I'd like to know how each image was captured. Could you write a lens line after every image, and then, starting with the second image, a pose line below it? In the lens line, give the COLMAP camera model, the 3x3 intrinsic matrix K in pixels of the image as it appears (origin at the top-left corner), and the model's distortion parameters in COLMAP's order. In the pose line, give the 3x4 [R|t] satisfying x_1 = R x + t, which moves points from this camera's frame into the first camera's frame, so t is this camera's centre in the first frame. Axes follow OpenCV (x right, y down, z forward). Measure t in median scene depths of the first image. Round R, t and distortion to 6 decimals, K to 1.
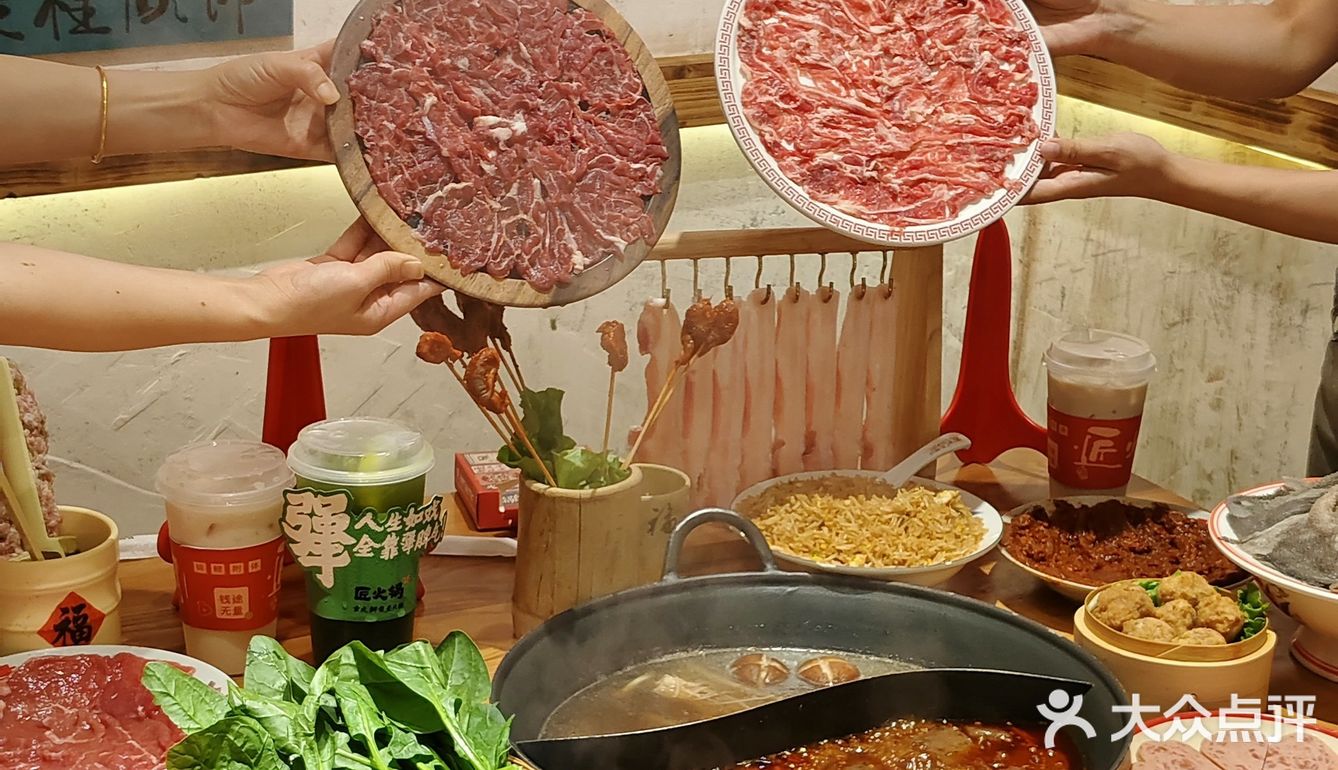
lens RADIAL K [[2354.1, 0, 669.0], [0, 2354.1, 385.0], [0, 0, 1]] dist [0.137217, -1.600234]
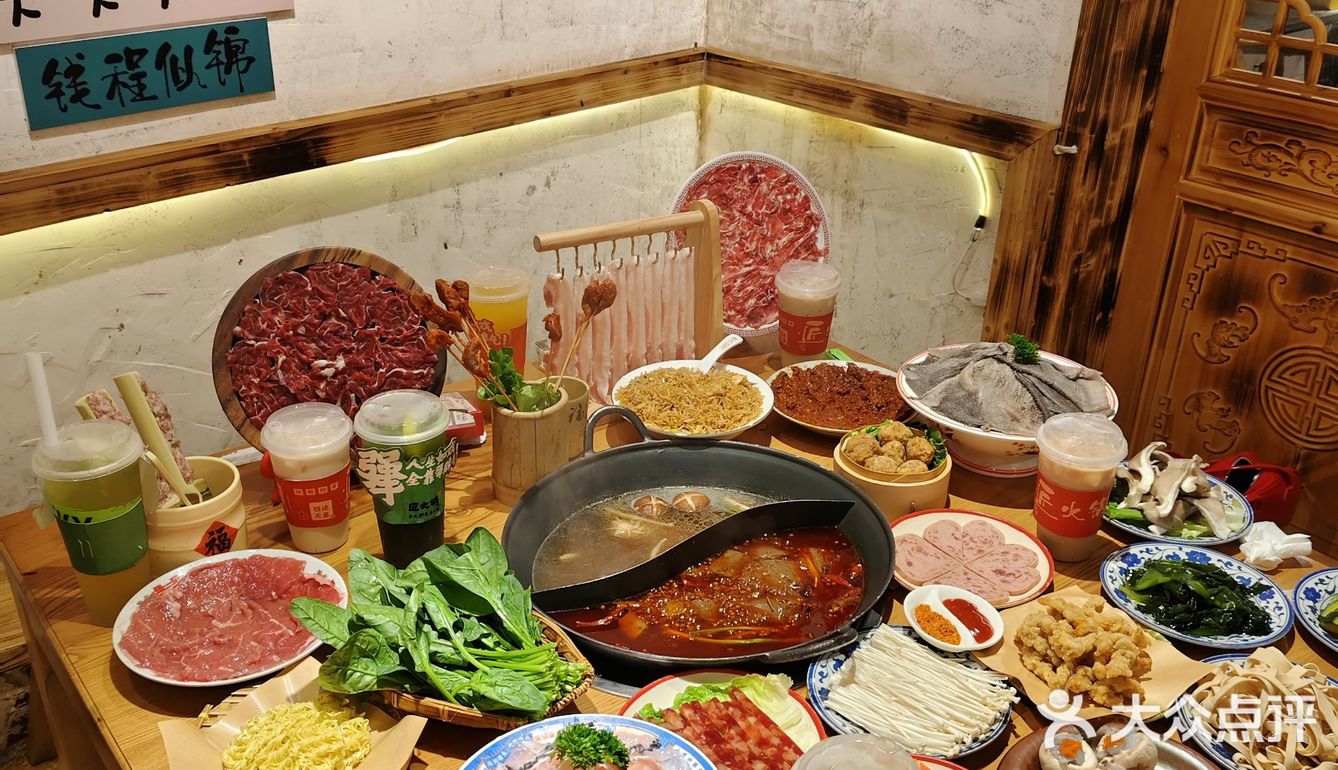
lens RADIAL K [[1184.9, 0, 666.2], [0, 1184.9, 361.0], [0, 0, 1]] dist [-0.004663, 0.001605]
pose [[0.979453, -0.098191, 0.176152, -0.090338], [0.071662, 0.985915, 0.151115, -0.107730], [-0.188509, -0.135386, 0.972695, 0.209154]]
